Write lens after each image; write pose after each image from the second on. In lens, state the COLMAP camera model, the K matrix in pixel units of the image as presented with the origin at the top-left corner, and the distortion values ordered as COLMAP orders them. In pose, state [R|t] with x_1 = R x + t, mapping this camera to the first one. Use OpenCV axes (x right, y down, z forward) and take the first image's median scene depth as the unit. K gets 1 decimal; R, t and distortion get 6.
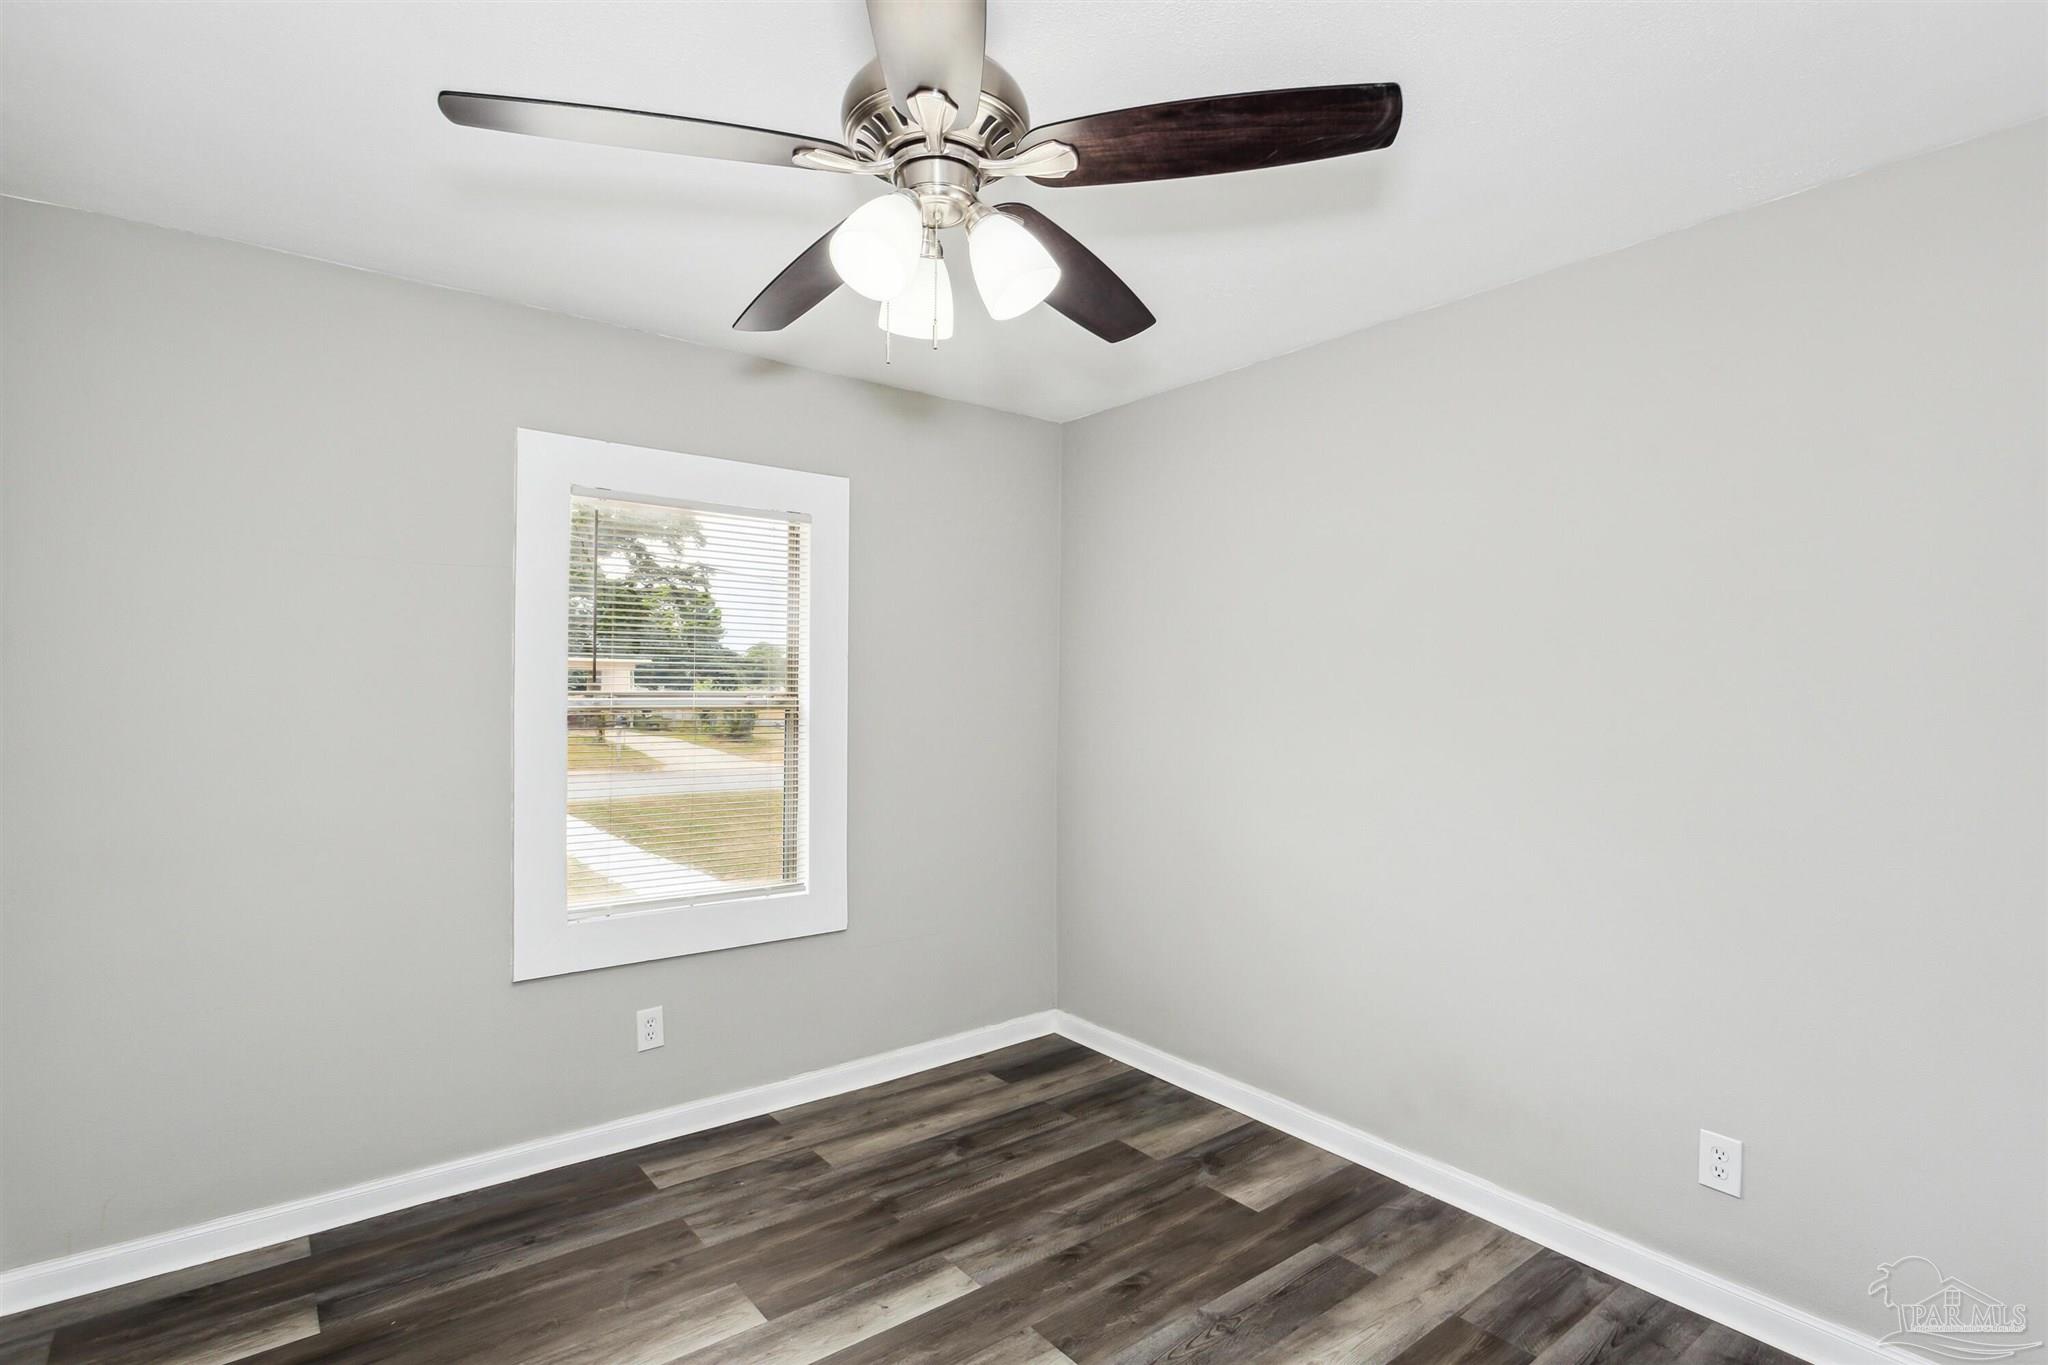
lens RADIAL K [[991.0, 0, 1022.3], [0, 991.0, 677.9], [0, 0, 1]] dist [-0.002762, -0.001024]
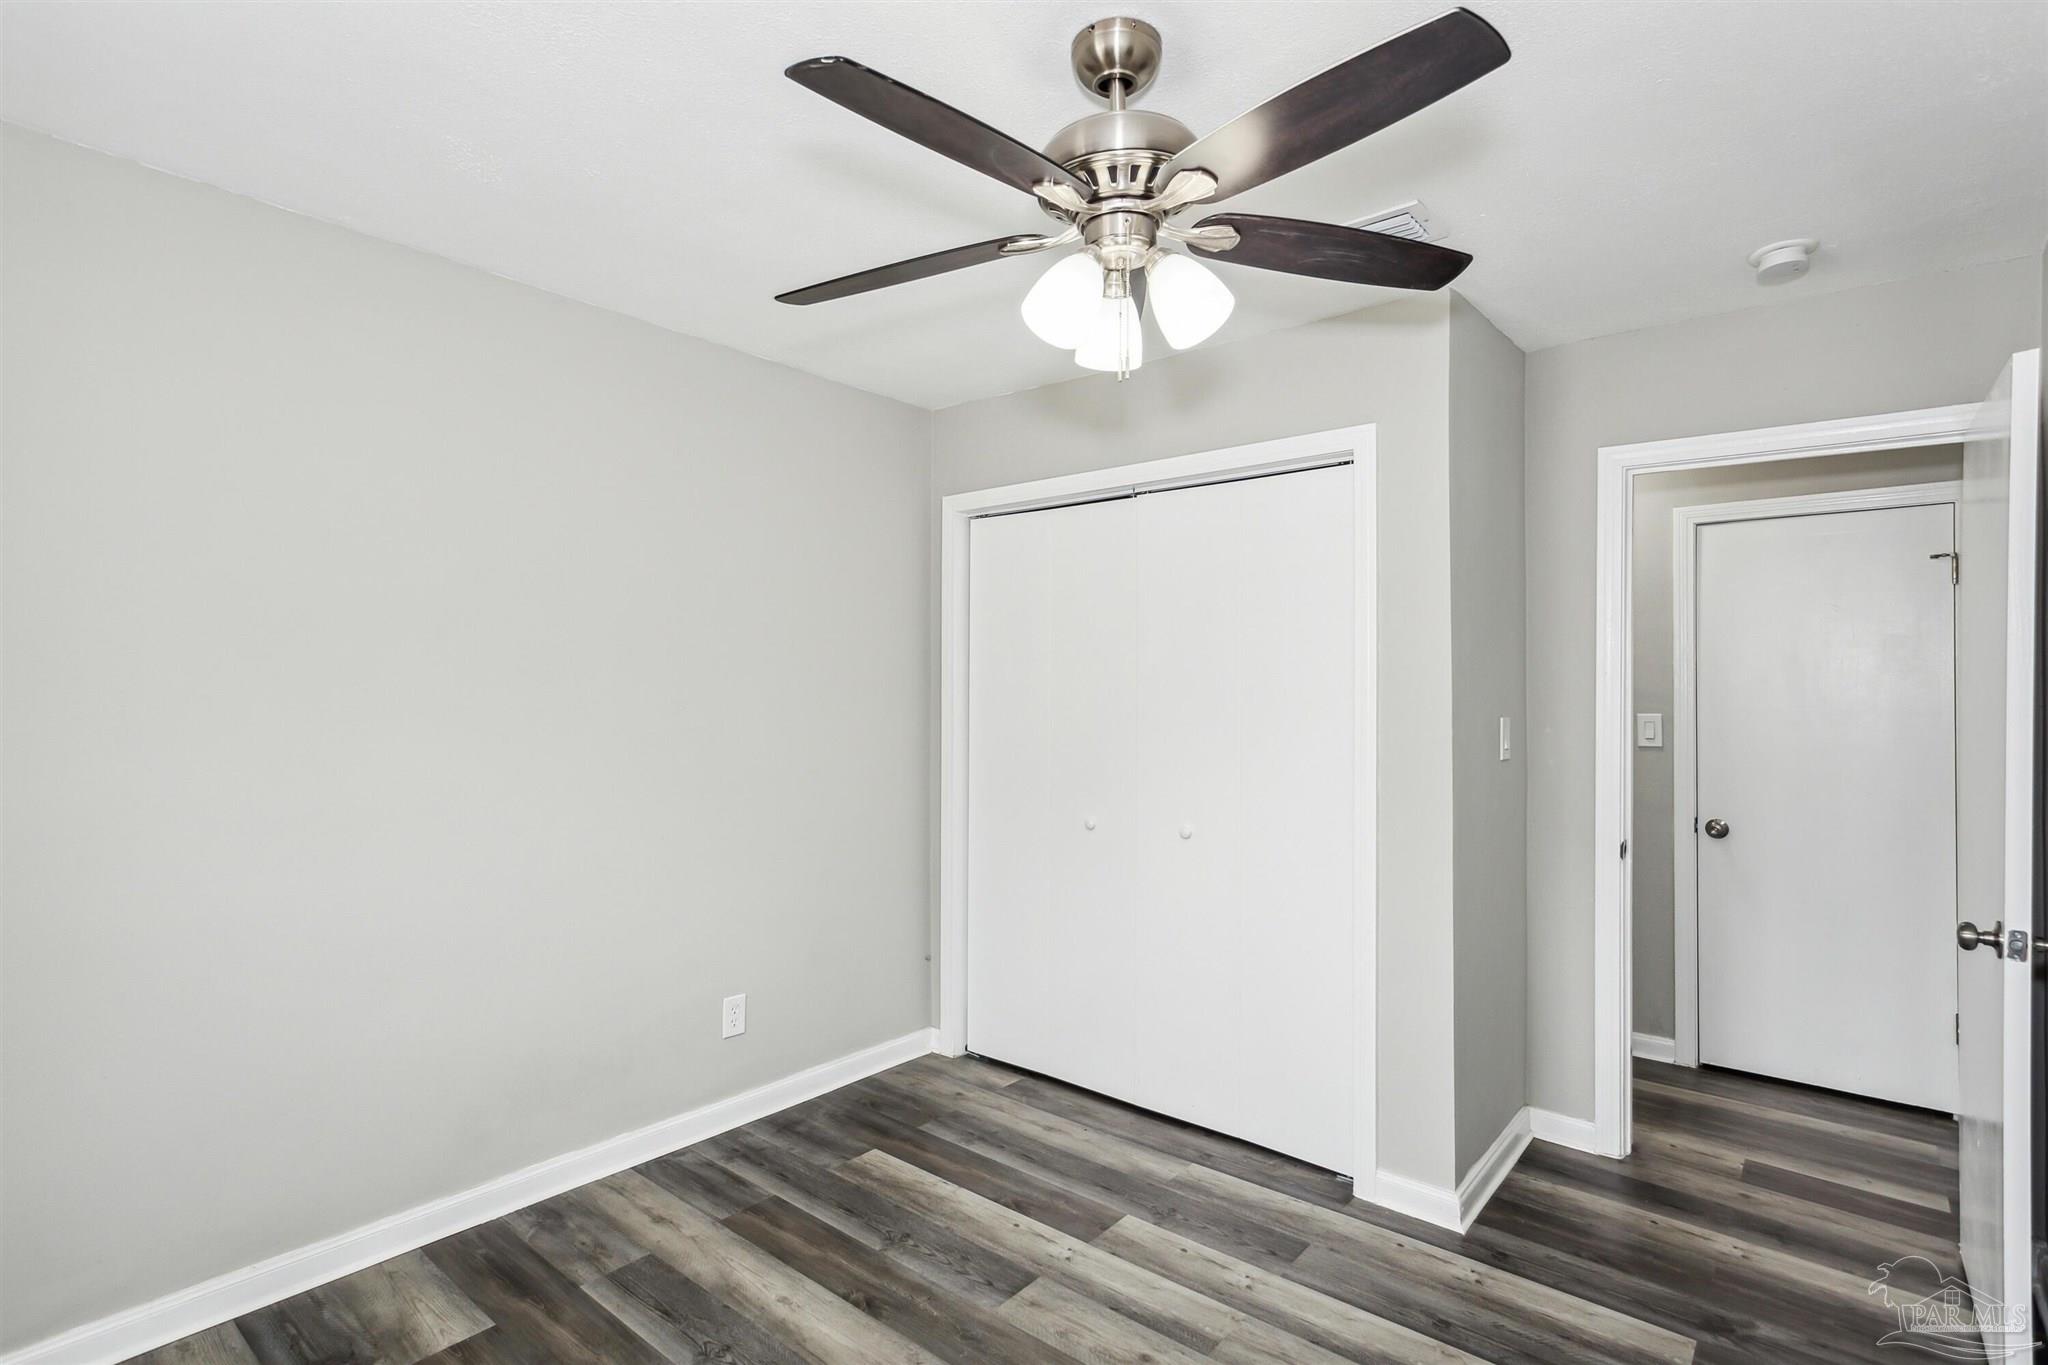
lens RADIAL K [[991.0, 0, 1023.3], [0, 991.0, 684.2], [0, 0, 1]] dist [-0.002762, -0.001024]
pose [[-0.200574, -0.008456, 0.979642, -0.702208], [-0.017024, 0.999842, 0.005145, 0.002035], [-0.979531, -0.015646, -0.200686, 0.818732]]
